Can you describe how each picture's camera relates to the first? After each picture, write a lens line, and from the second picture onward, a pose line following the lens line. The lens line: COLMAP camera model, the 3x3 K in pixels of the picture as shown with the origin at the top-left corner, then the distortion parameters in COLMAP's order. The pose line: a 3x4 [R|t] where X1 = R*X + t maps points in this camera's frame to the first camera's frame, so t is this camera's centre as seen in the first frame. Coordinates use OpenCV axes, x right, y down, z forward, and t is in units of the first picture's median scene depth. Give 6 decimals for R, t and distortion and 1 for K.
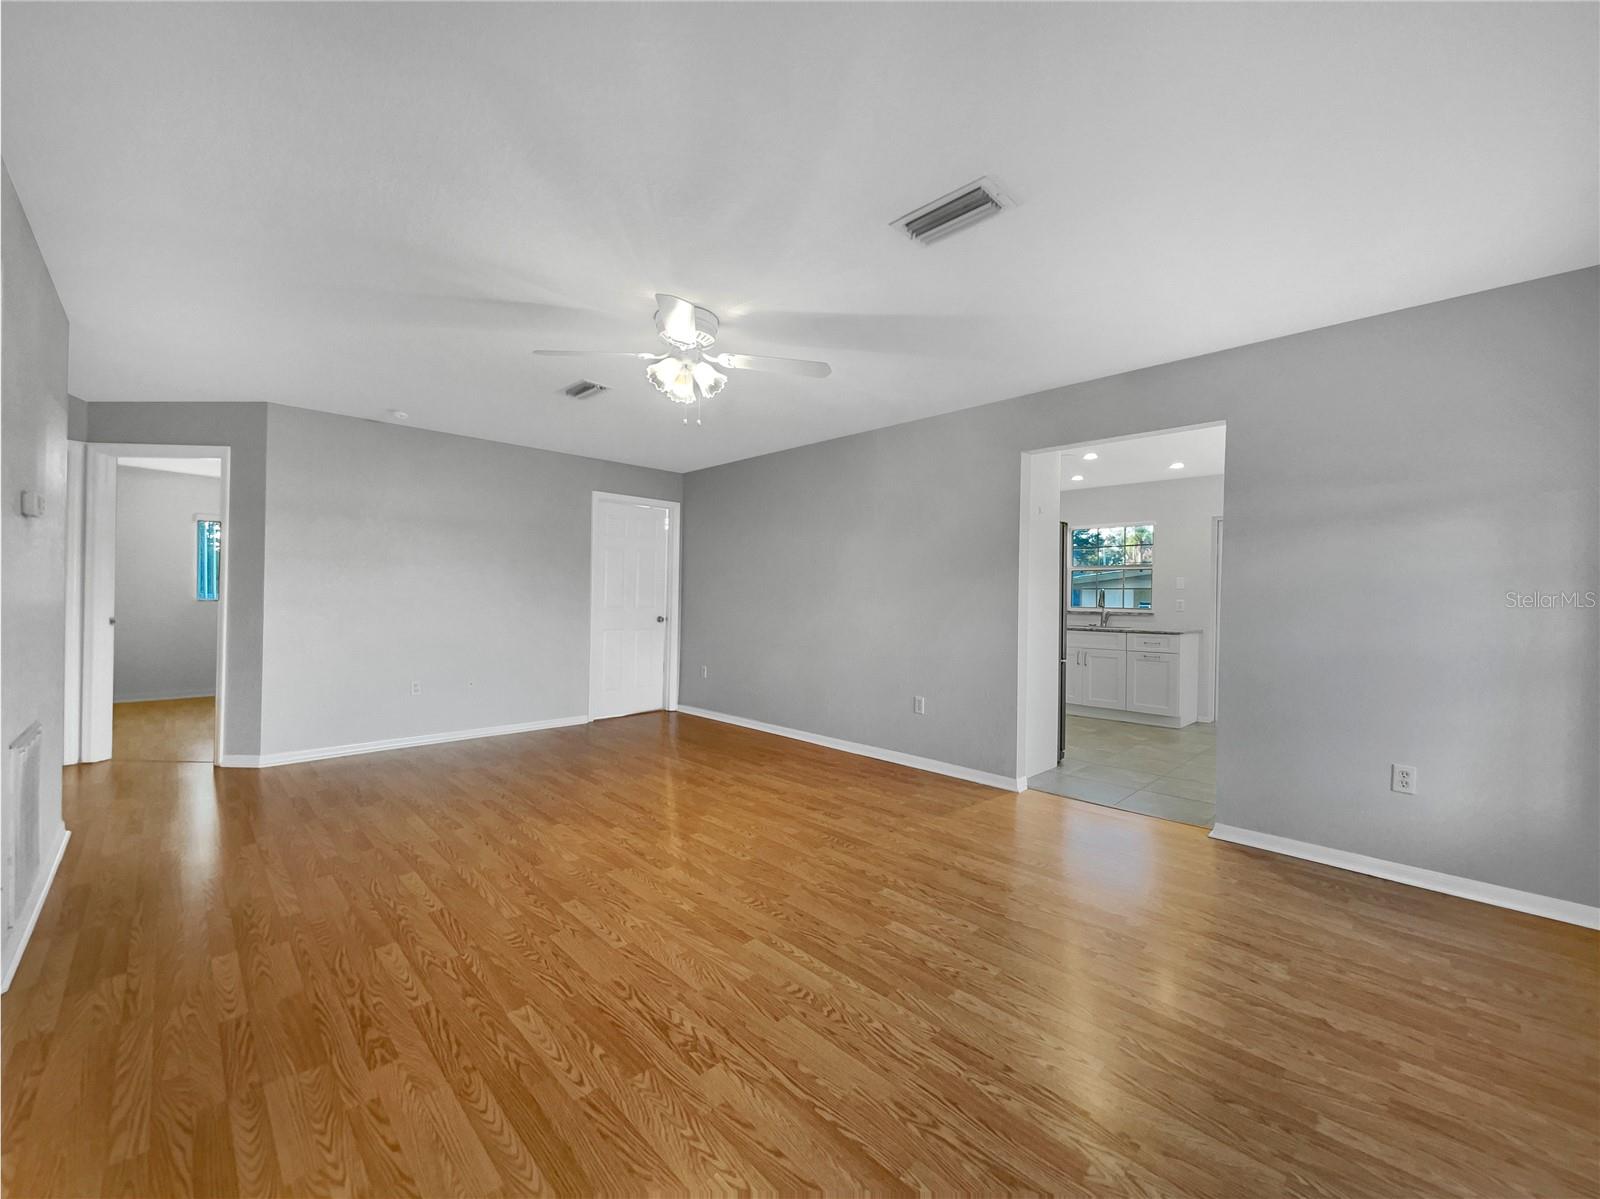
lens RADIAL K [[623.9, 0, 800.0], [0, 623.9, 599.5], [0, 0, 1]] dist [0.001293, 0.000293]
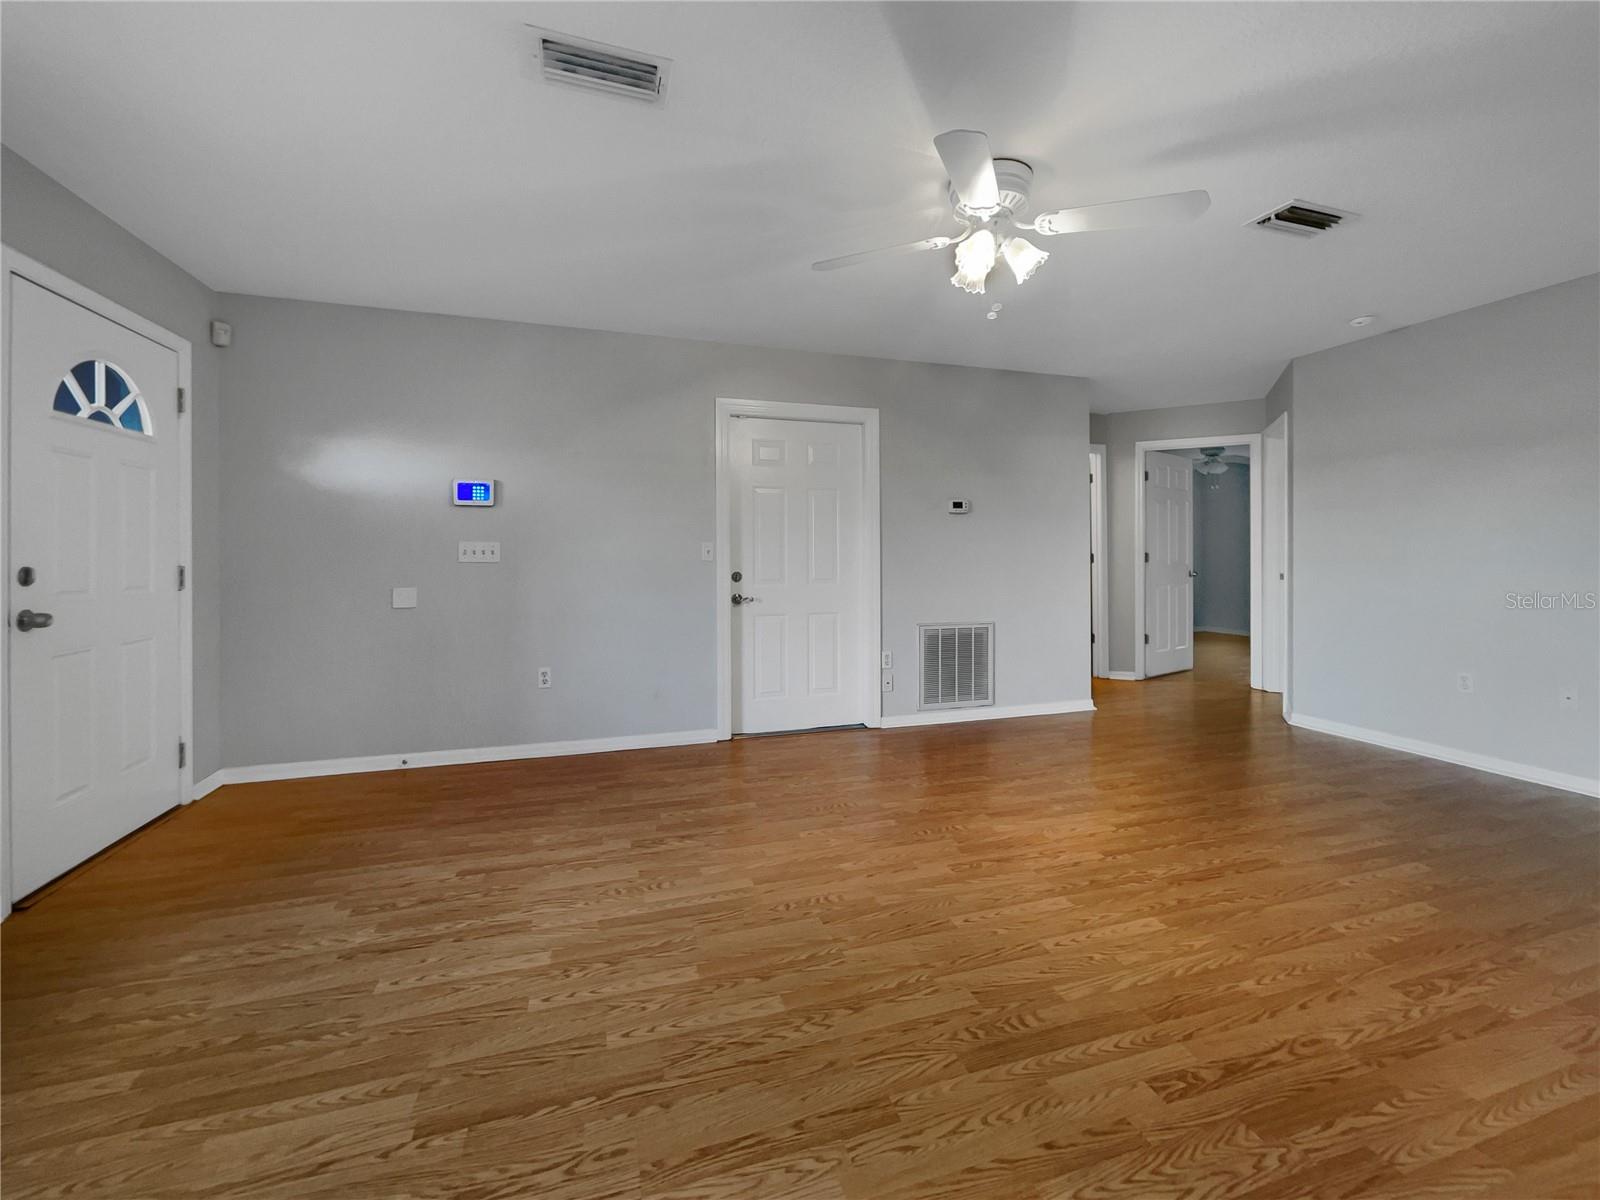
lens RADIAL K [[670.3, 0, 804.1], [0, 670.3, 562.3], [0, 0, 1]] dist [-0.000128, 0.000287]
pose [[-0.450347, -0.004528, -0.892842, 0.738615], [0.000258, 0.999986, -0.005202, 0.032415], [0.892854, -0.002573, -0.450339, 1.359082]]
